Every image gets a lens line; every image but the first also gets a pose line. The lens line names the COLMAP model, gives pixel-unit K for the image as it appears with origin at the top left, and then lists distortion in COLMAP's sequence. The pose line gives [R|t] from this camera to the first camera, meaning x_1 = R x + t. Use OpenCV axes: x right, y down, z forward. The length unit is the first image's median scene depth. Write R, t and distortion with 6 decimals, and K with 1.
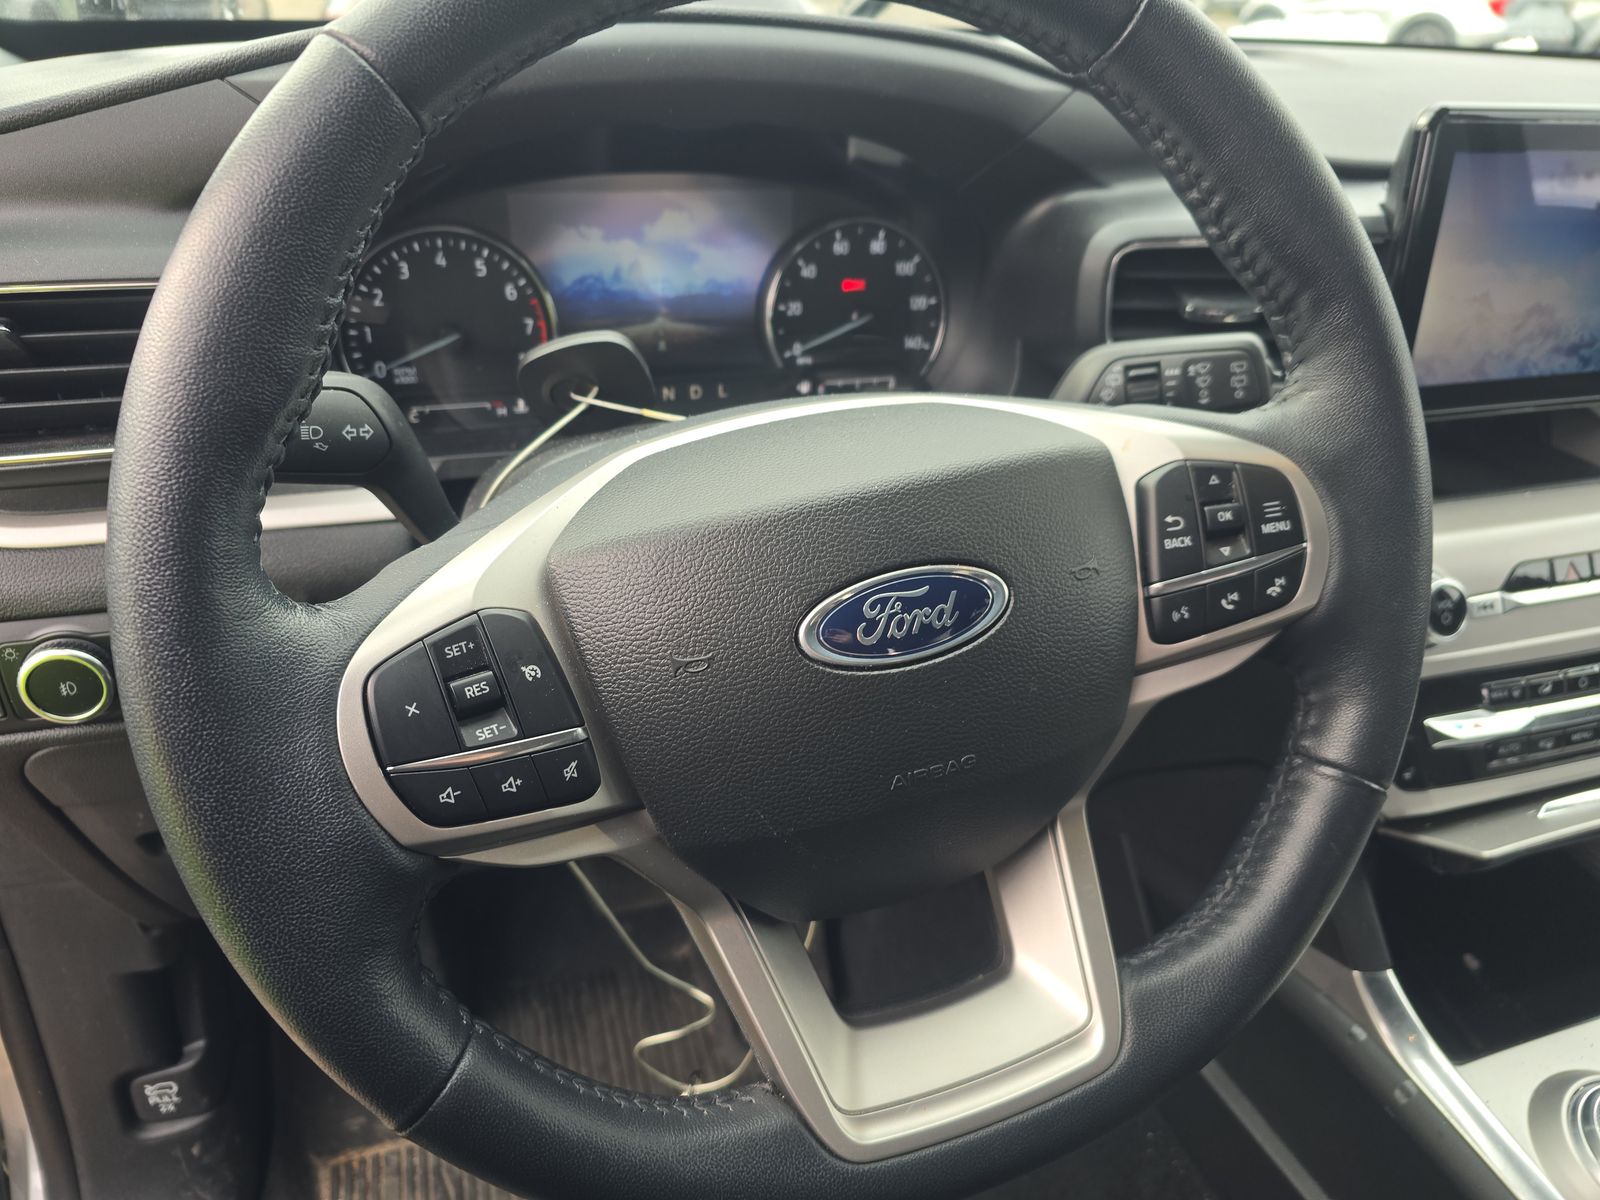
lens RADIAL K [[1122.8, 0, 803.6], [0, 1122.8, 597.3], [0, 0, 1]] dist [0.055183, -0.007990]
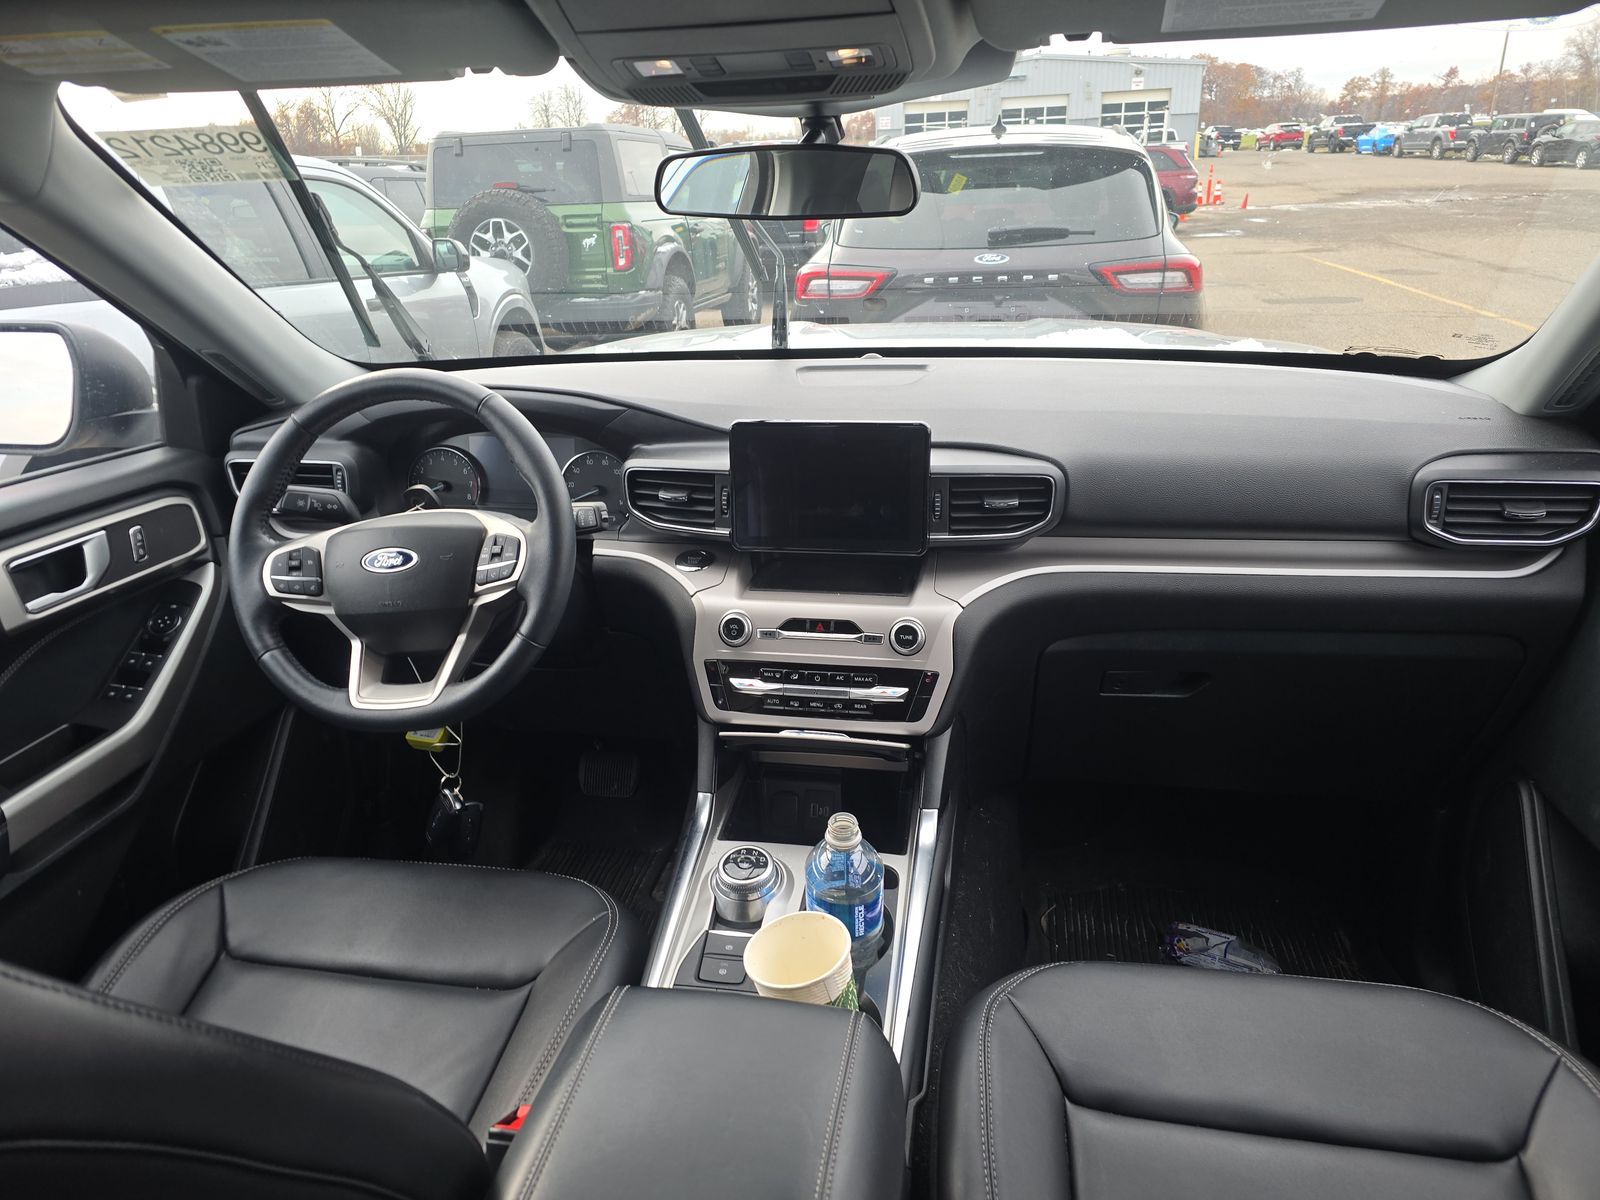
lens RADIAL K [[1122.8, 0, 796.3], [0, 1122.8, 599.6], [0, 0, 1]] dist [0.055183, -0.007990]
pose [[0.858866, 0.107574, -0.500777, 3.057231], [-0.181450, 0.978193, -0.101069, 0.270211], [0.478983, 0.177671, 0.859656, -1.506823]]
